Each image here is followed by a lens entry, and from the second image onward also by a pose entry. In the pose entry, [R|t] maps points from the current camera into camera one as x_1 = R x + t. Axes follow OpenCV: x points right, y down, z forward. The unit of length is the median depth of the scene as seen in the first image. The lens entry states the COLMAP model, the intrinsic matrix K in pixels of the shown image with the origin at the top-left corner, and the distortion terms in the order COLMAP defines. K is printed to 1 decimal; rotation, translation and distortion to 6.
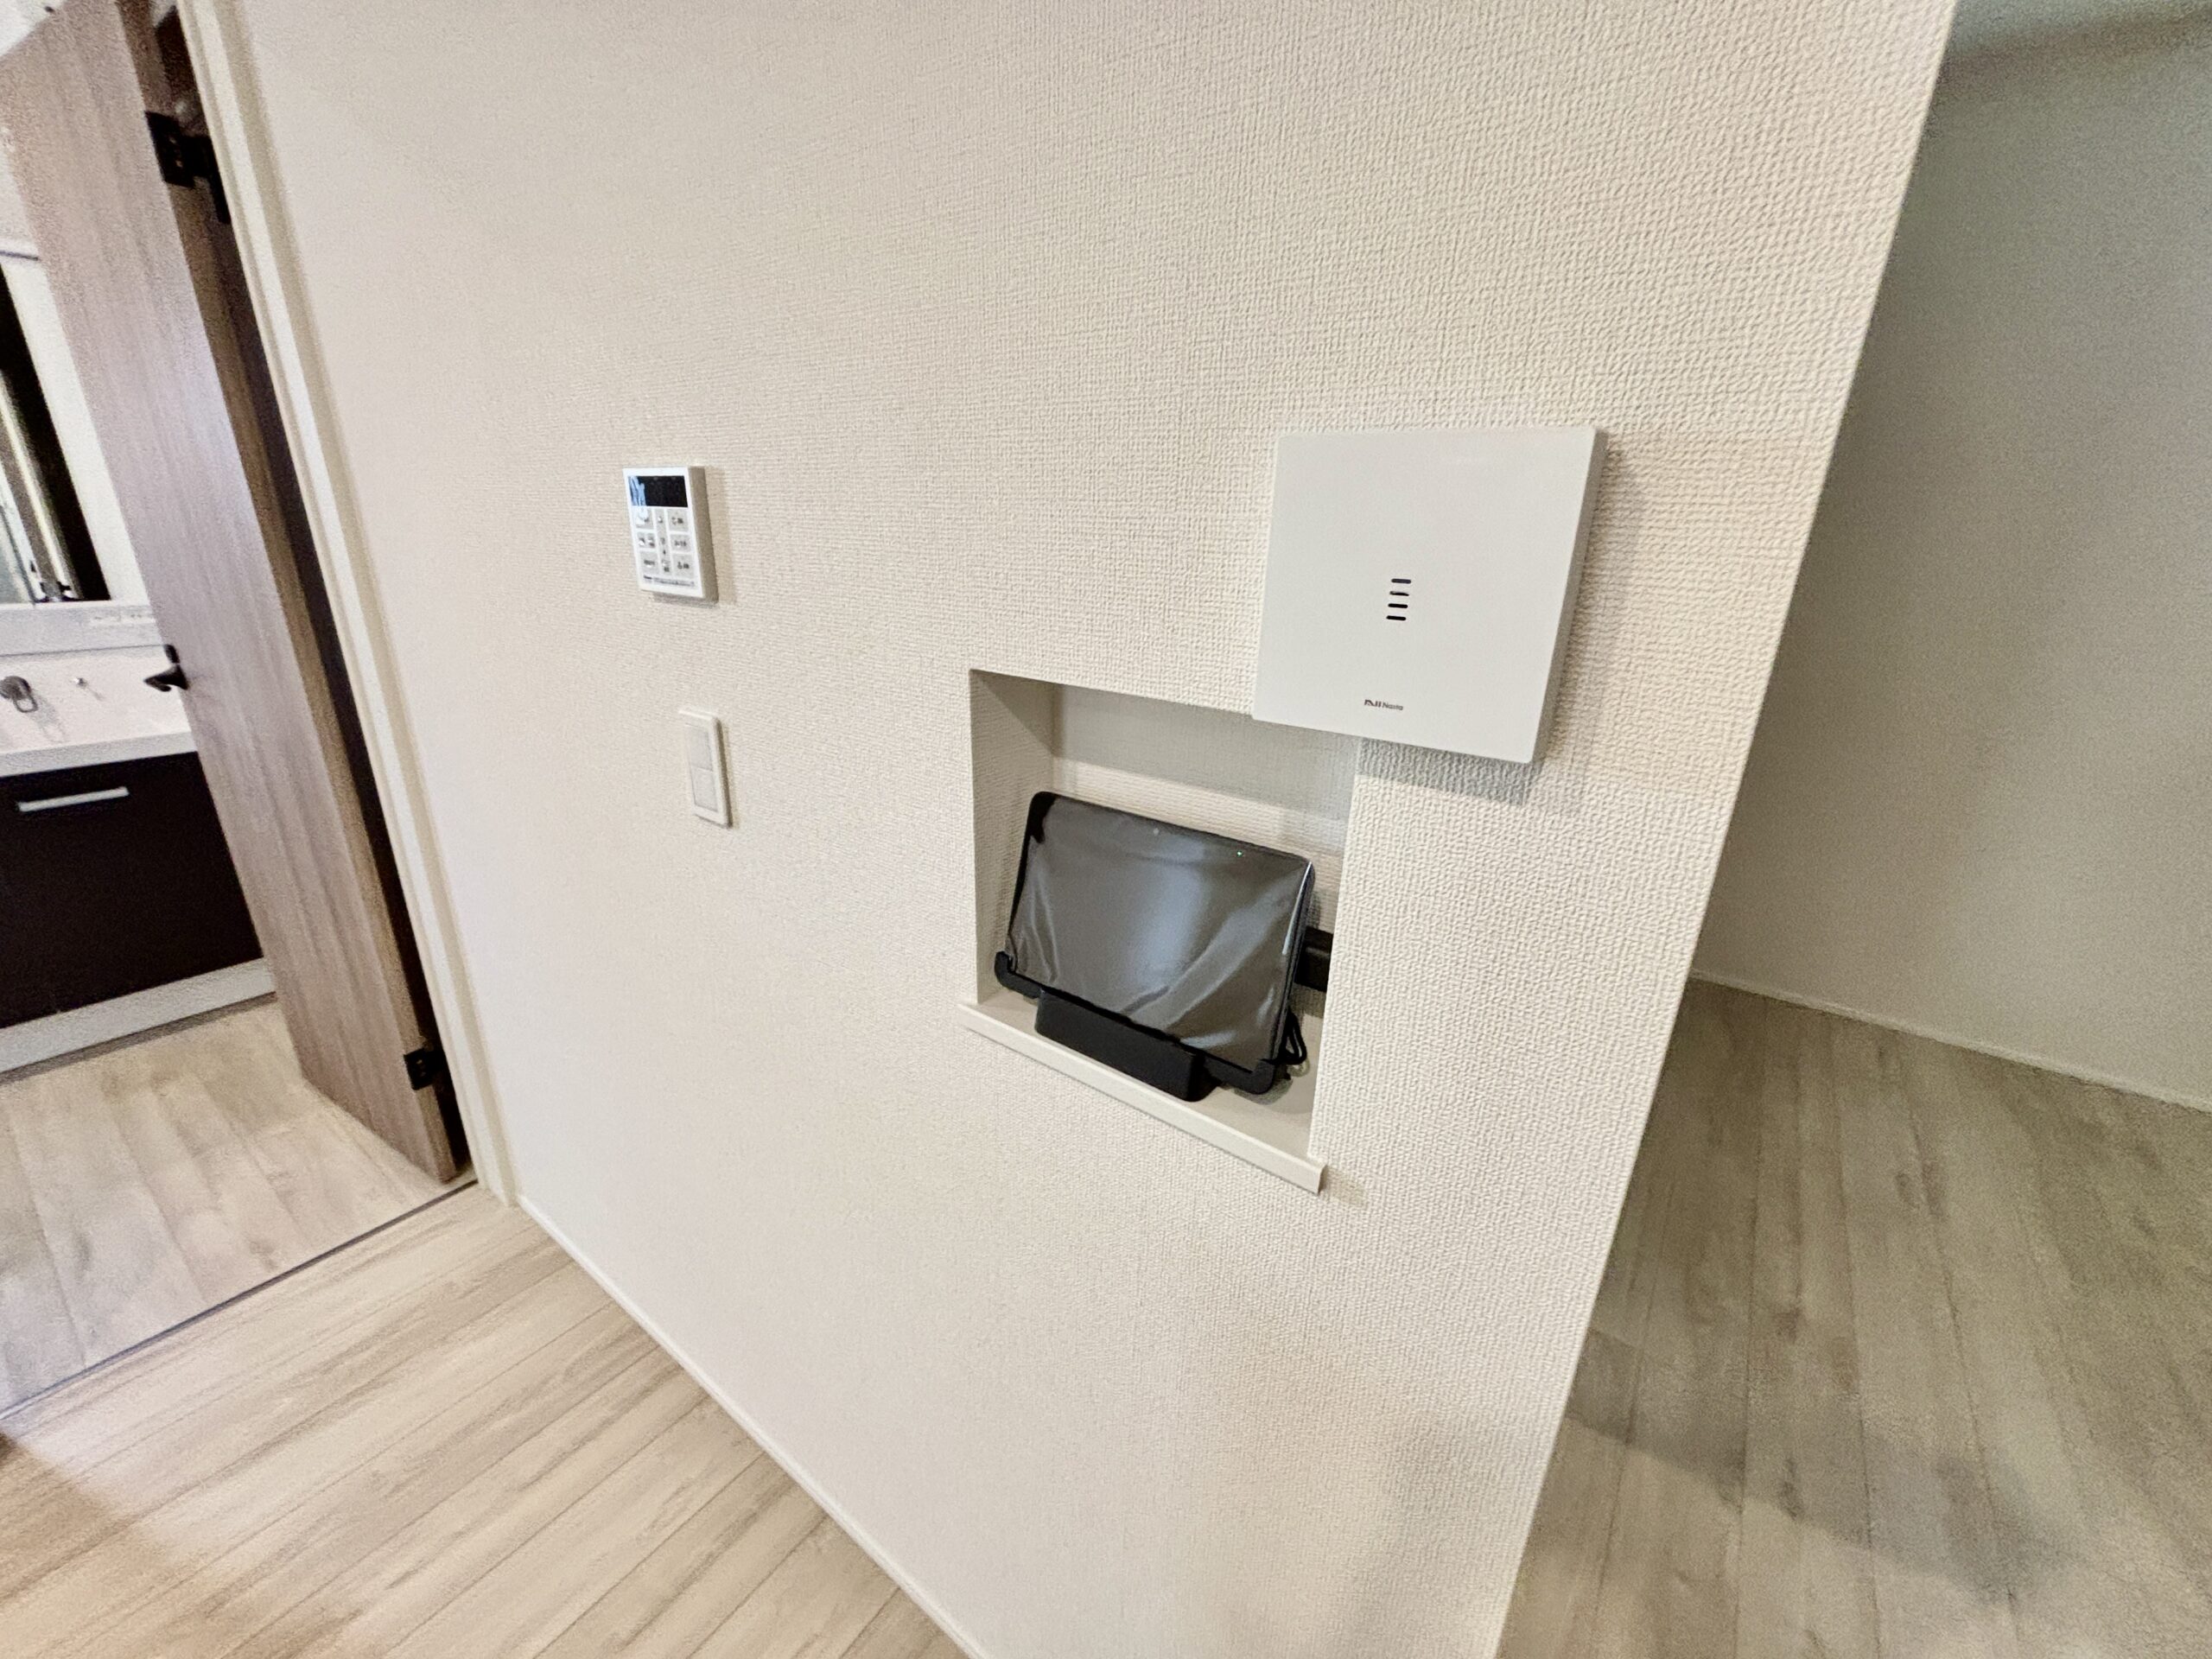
lens RADIAL K [[893.7, 0, 1085.1], [0, 893.7, 840.4], [0, 0, 1]] dist [0.003323, 0.000525]
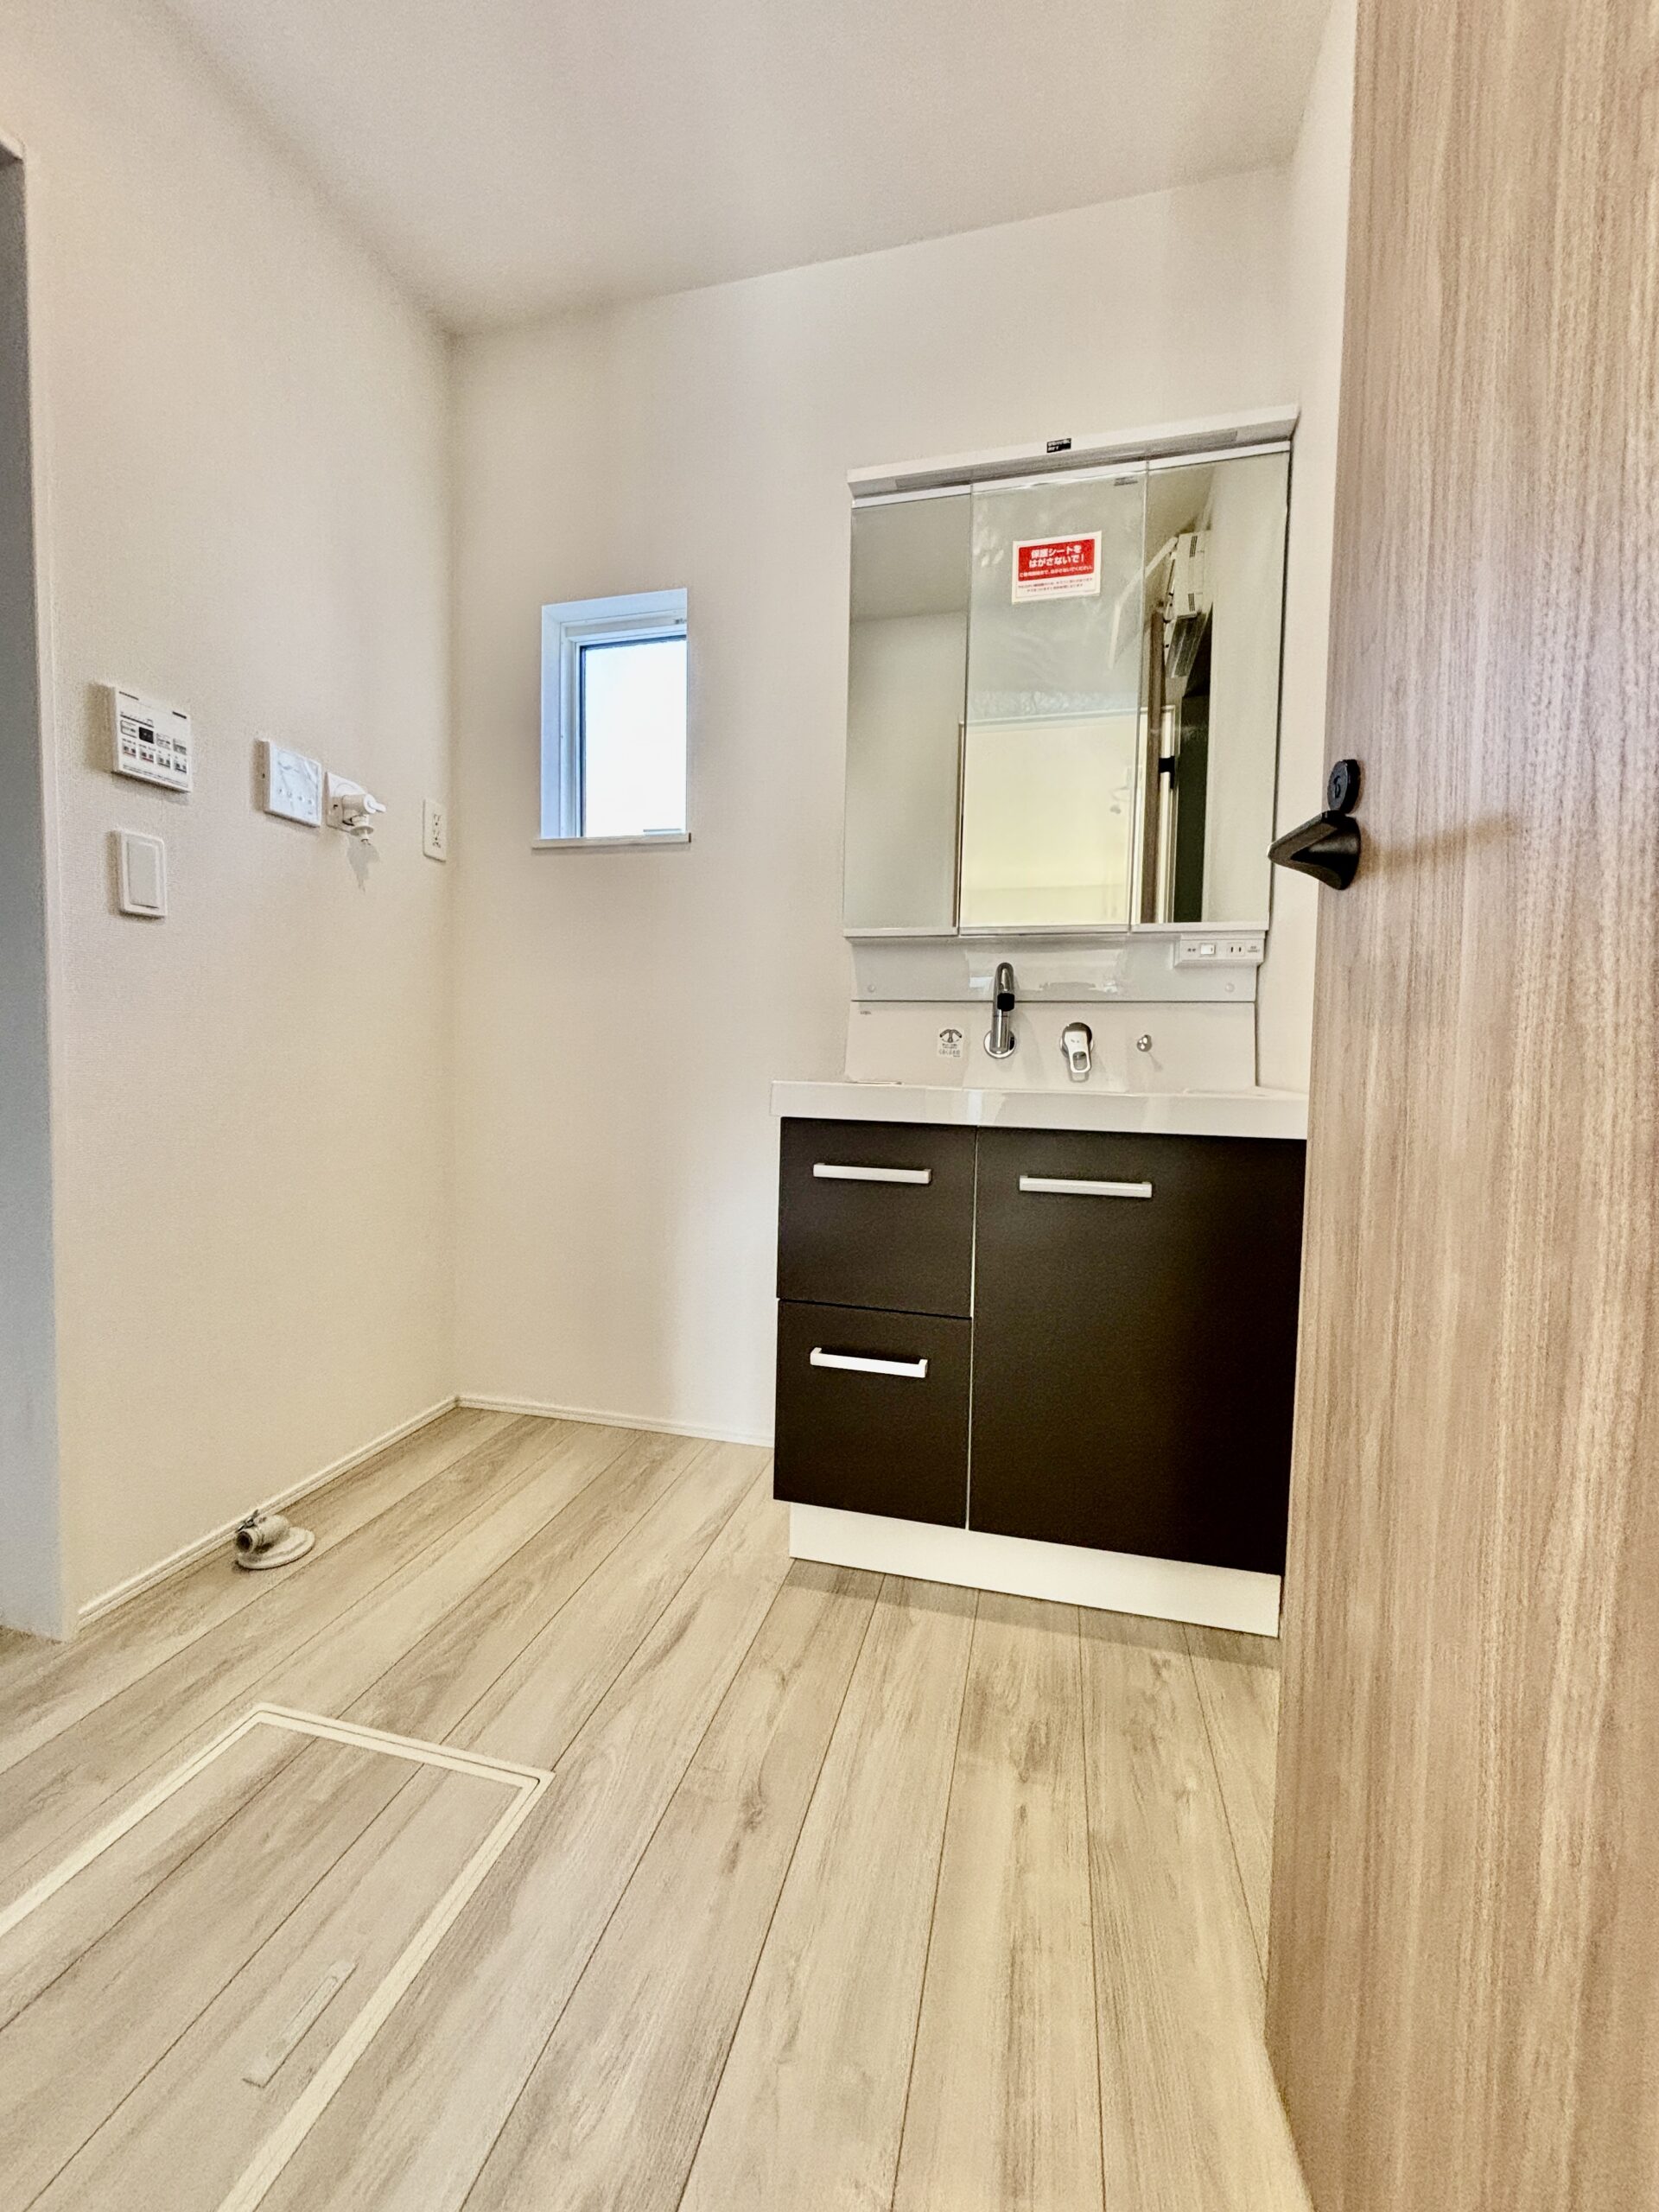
lens RADIAL K [[893.7, 0, 815.0], [0, 893.7, 1111.7], [0, 0, 1]] dist [0.003323, 0.000525]
pose [[0.379231, 0.030192, -0.924809, -0.637392], [-0.320202, 0.941998, -0.100550, 0.021797], [0.868133, 0.334258, 0.366902, 0.601931]]
